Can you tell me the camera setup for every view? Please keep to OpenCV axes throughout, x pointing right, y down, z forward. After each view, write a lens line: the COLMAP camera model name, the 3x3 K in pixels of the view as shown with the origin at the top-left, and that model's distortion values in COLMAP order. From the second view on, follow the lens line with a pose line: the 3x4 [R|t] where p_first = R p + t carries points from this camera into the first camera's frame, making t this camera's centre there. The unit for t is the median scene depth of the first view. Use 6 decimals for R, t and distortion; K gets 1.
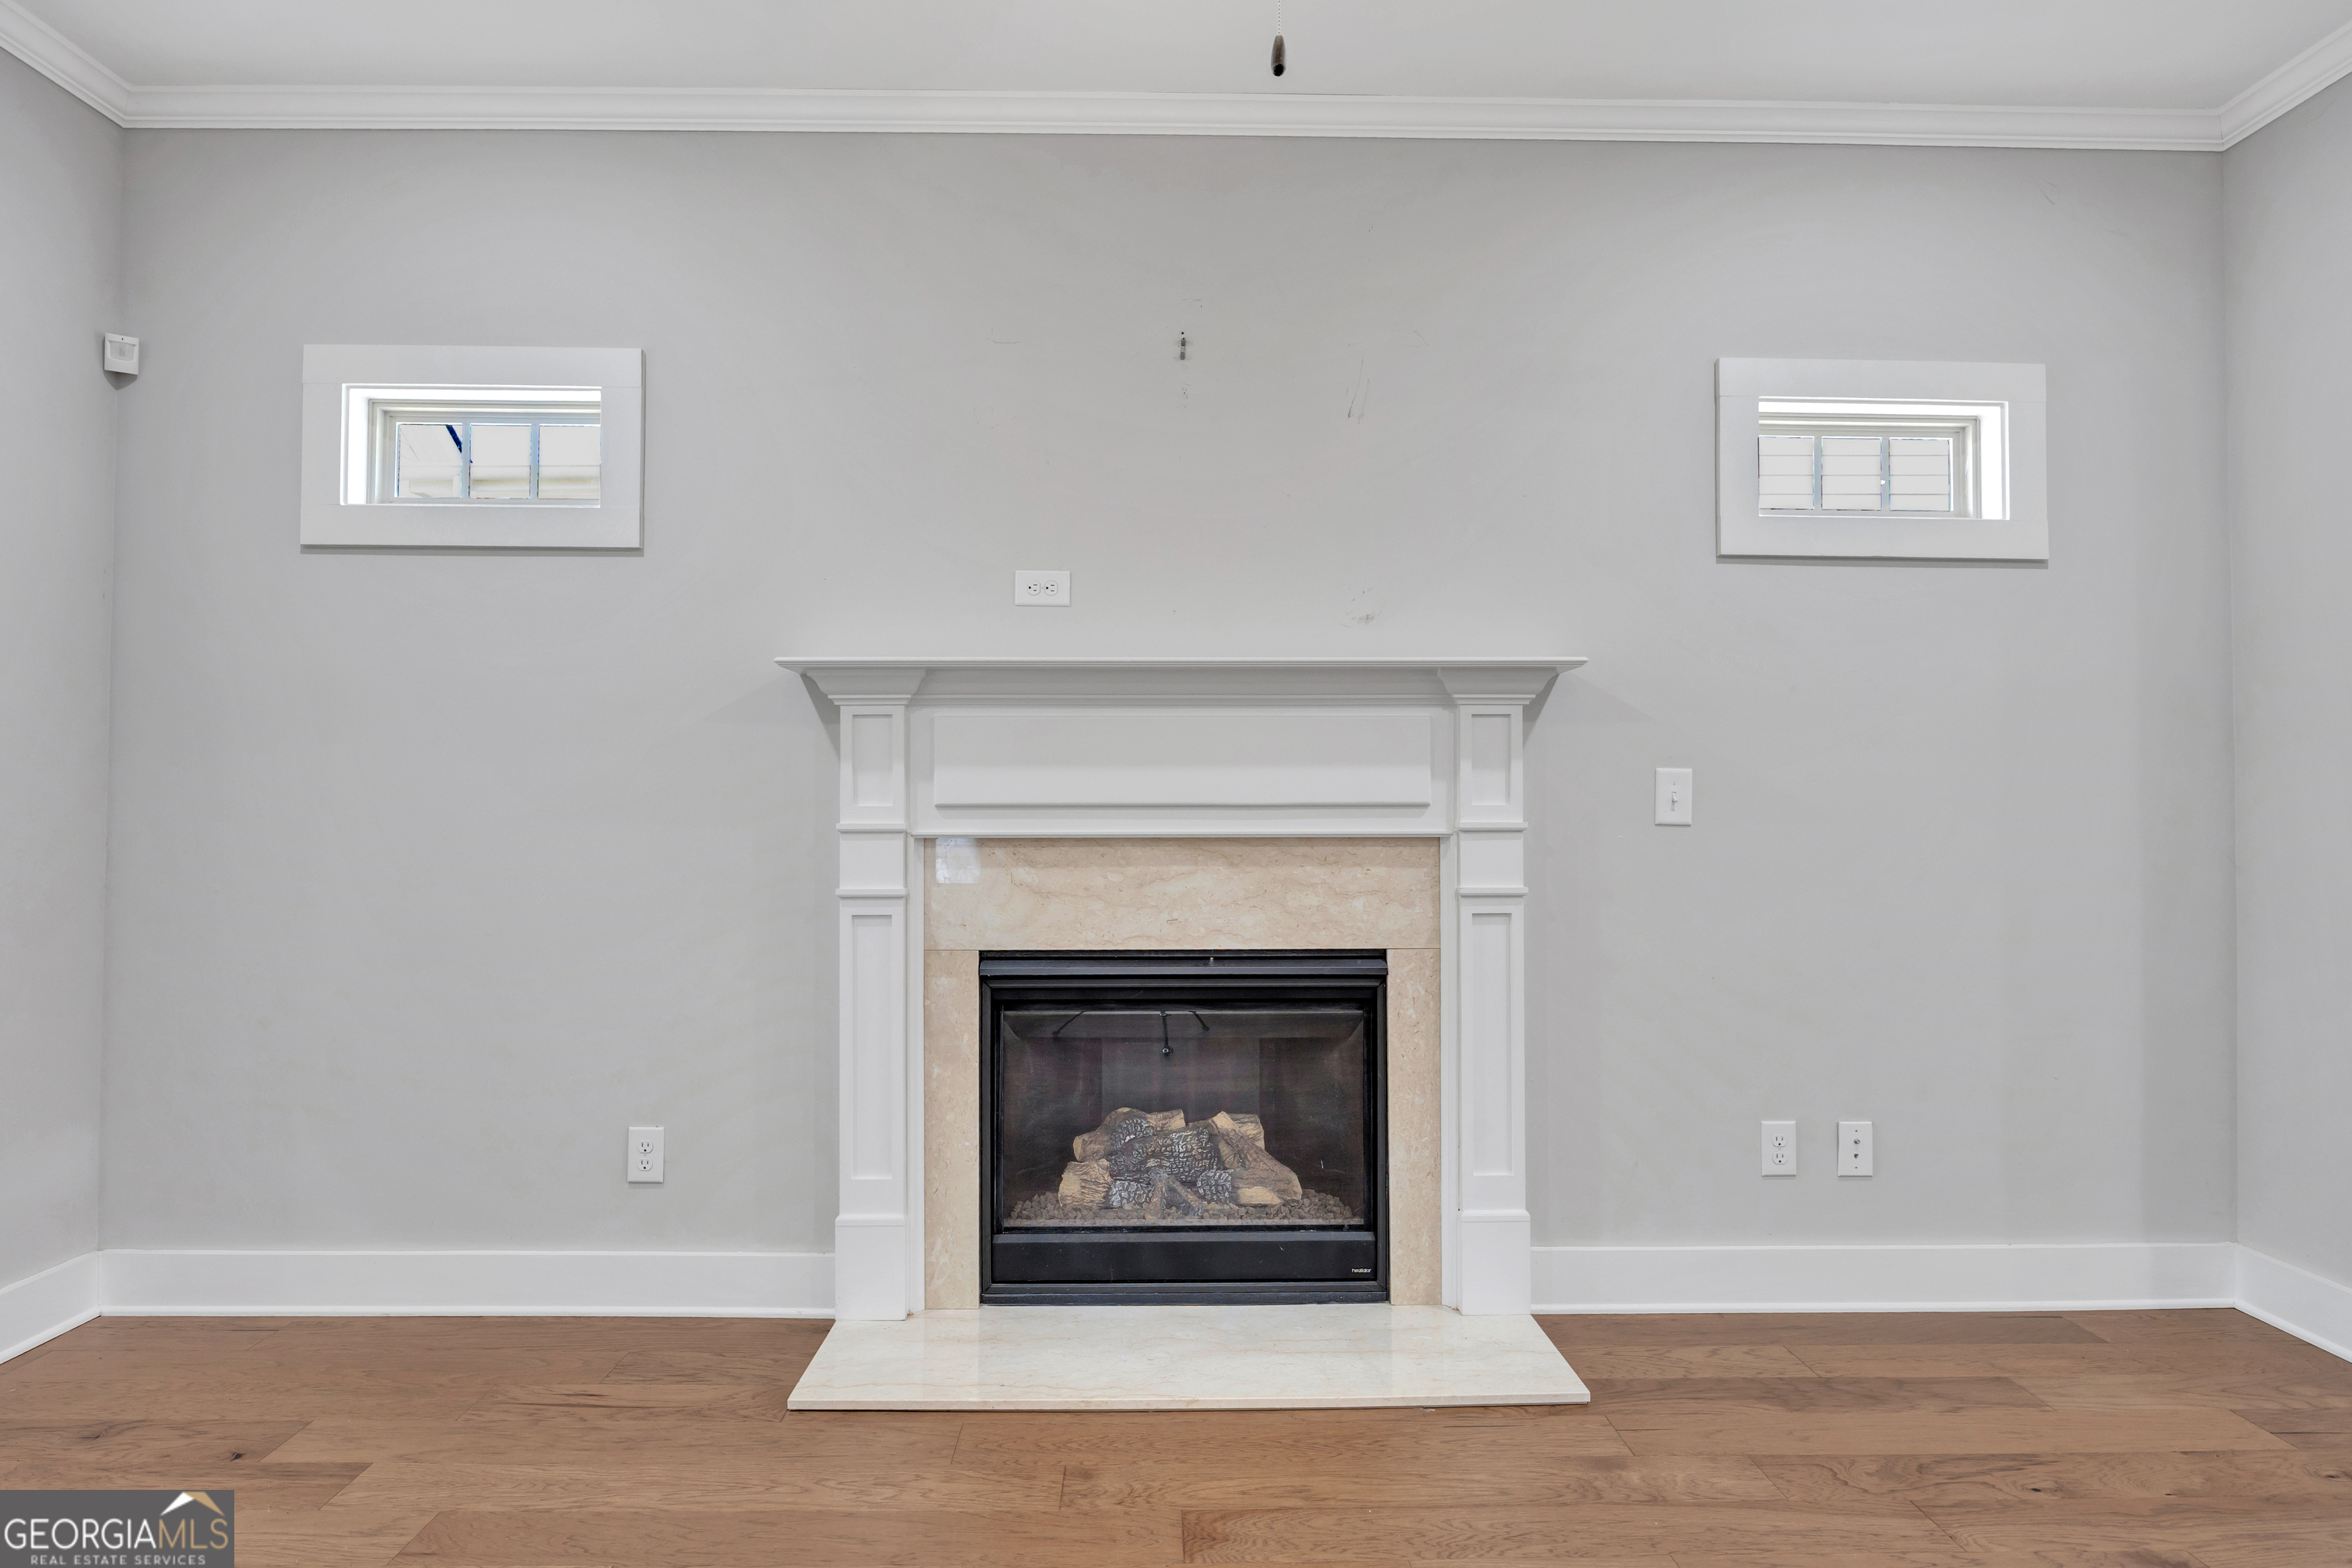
lens RADIAL K [[1402.6, 0, 1176.0], [0, 1402.6, 784.0], [0, 0, 1]] dist [-0.014937, 0.000443]
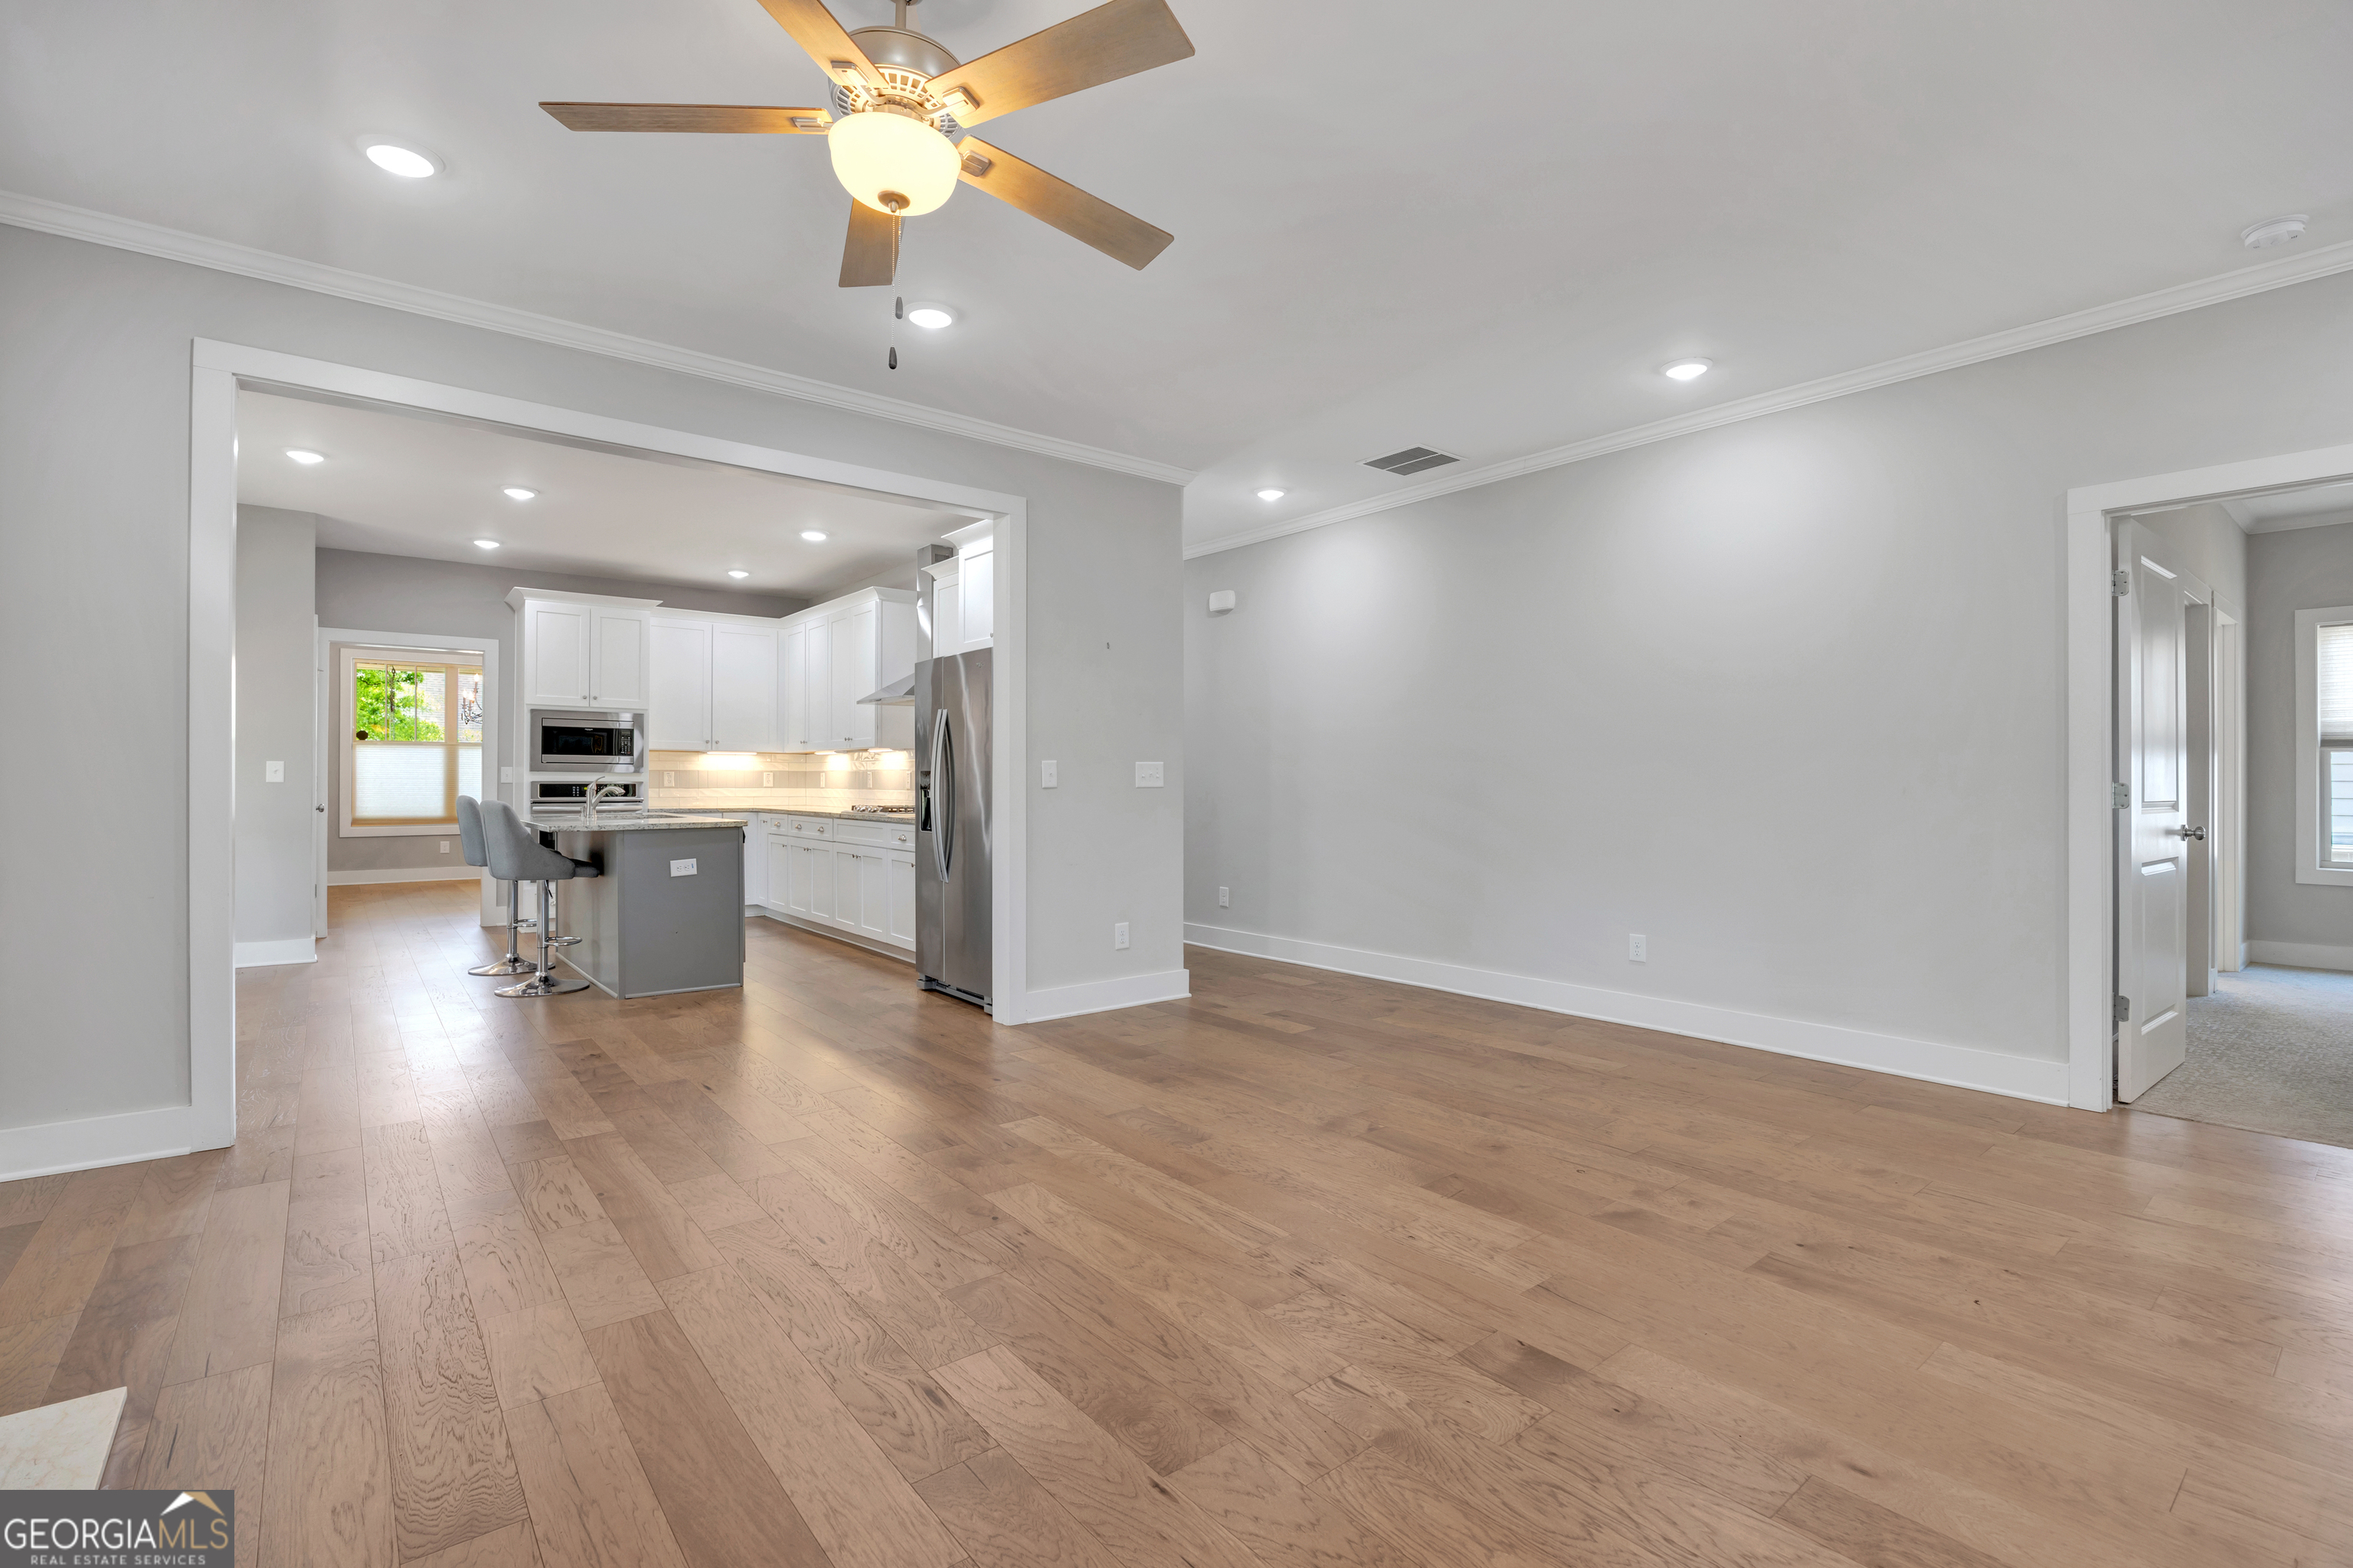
lens RADIAL K [[1063.4, 0, 1178.9], [0, 1063.4, 780.2], [0, 0, 1]] dist [-0.017994, 0.000535]
pose [[-0.615439, -0.004150, 0.788173, -0.594732], [-0.020700, 0.999726, -0.010899, 0.012931], [-0.787912, -0.023023, -0.615357, 0.745468]]
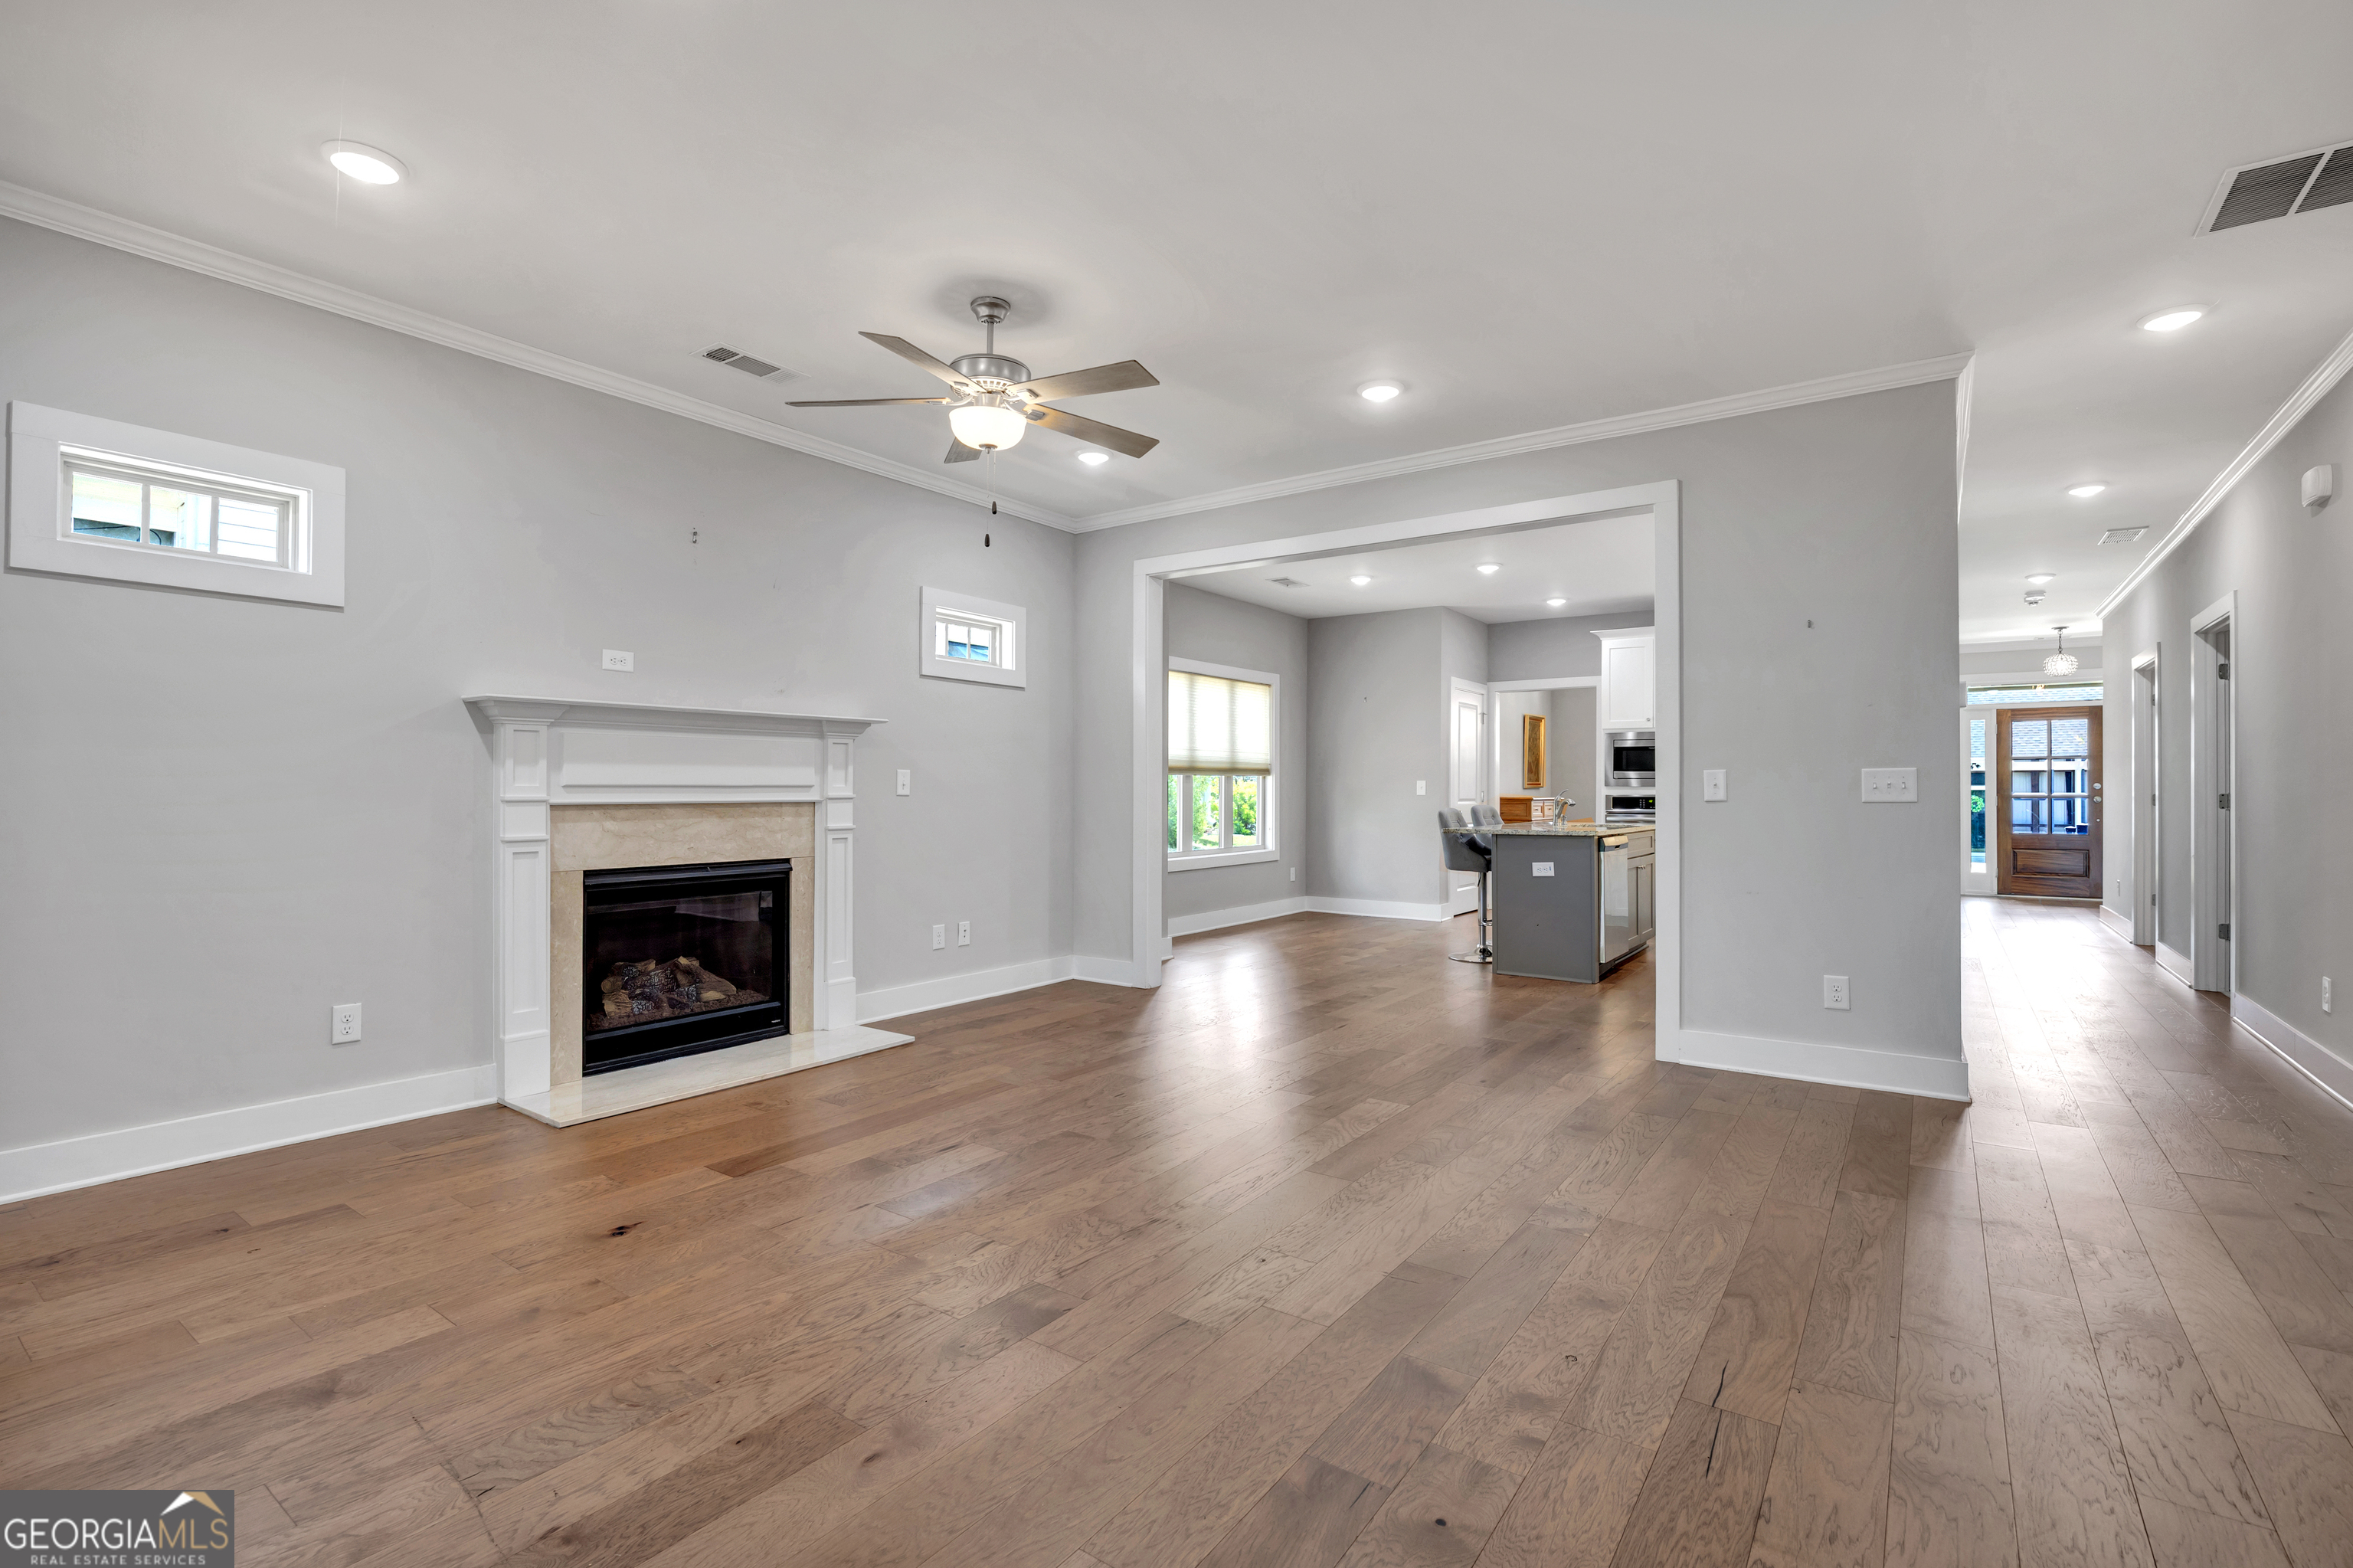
lens RADIAL K [[1063.4, 0, 1178.9], [0, 1063.4, 780.2], [0, 0, 1]] dist [-0.017994, 0.000535]
pose [[0.594583, 0.007891, 0.803995, -0.744822], [-0.017877, 0.999834, 0.003407, -0.008723], [-0.803835, -0.016399, 0.594626, -0.349121]]
